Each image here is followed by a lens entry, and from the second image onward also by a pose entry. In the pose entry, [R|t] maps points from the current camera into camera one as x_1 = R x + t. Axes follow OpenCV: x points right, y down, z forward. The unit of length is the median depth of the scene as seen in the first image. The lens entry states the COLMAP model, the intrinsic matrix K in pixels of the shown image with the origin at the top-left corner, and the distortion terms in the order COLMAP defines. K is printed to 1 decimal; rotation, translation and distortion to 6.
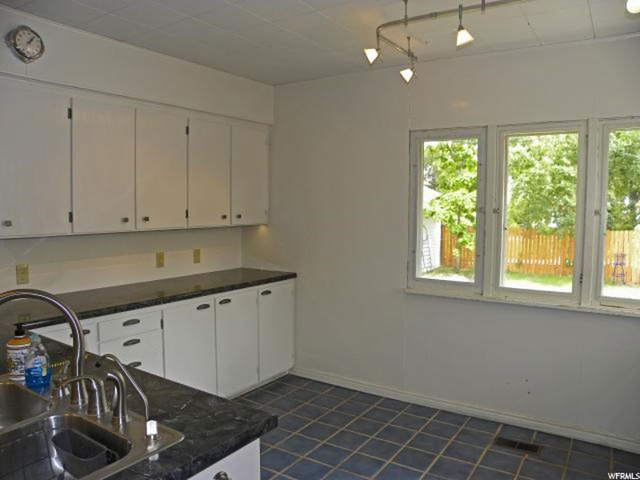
lens RADIAL K [[489.8, 0, 320.0], [0, 489.8, 240.0], [0, 0, 1]] dist [-0.155784, 0.101888]
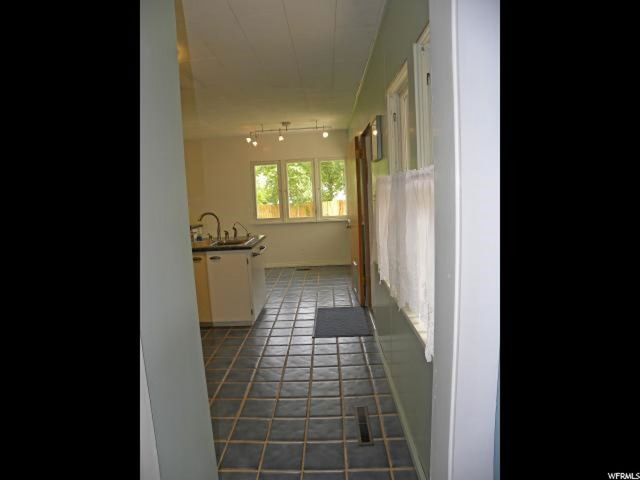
lens RADIAL K [[380.3, 0, 320.0], [0, 380.3, 240.0], [0, 0, 1]] dist [-0.094514, -0.000001]
pose [[0.847539, -0.115161, 0.518089, -0.552189], [0.091659, 0.993268, 0.070839, 0.073870], [-0.522759, -0.012551, 0.852388, -0.852365]]
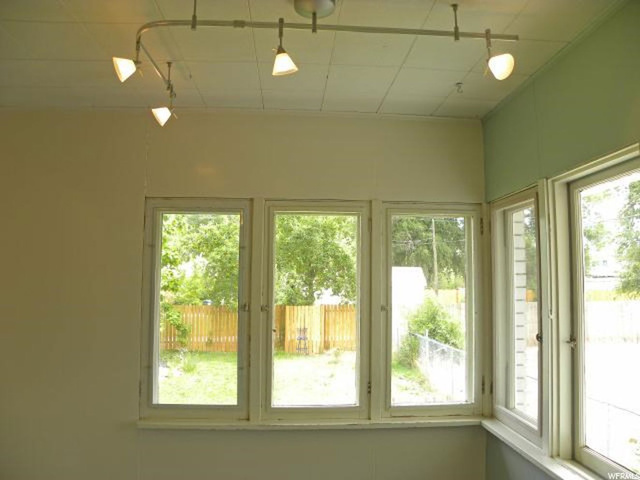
lens RADIAL K [[489.8, 0, 320.0], [0, 489.8, 240.0], [0, 0, 1]] dist [-0.155784, 0.101888]
pose [[0.798522, 0.051560, 0.599753, -0.031709], [0.041529, 0.989233, -0.140335, -0.047940], [-0.600531, 0.136968, 0.787783, 0.271994]]
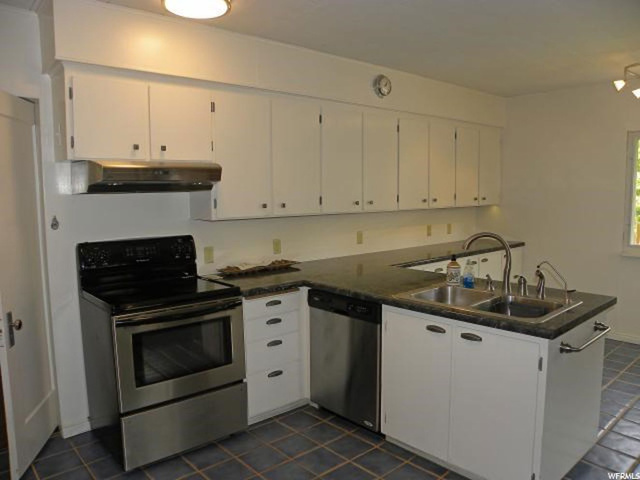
lens RADIAL K [[489.8, 0, 320.0], [0, 489.8, 240.0], [0, 0, 1]] dist [-0.155784, 0.101888]
pose [[0.965428, 0.008213, -0.260542, -0.271326], [-0.000733, 0.999585, 0.028795, 0.028247], [0.260670, -0.027608, 0.965033, -0.407173]]
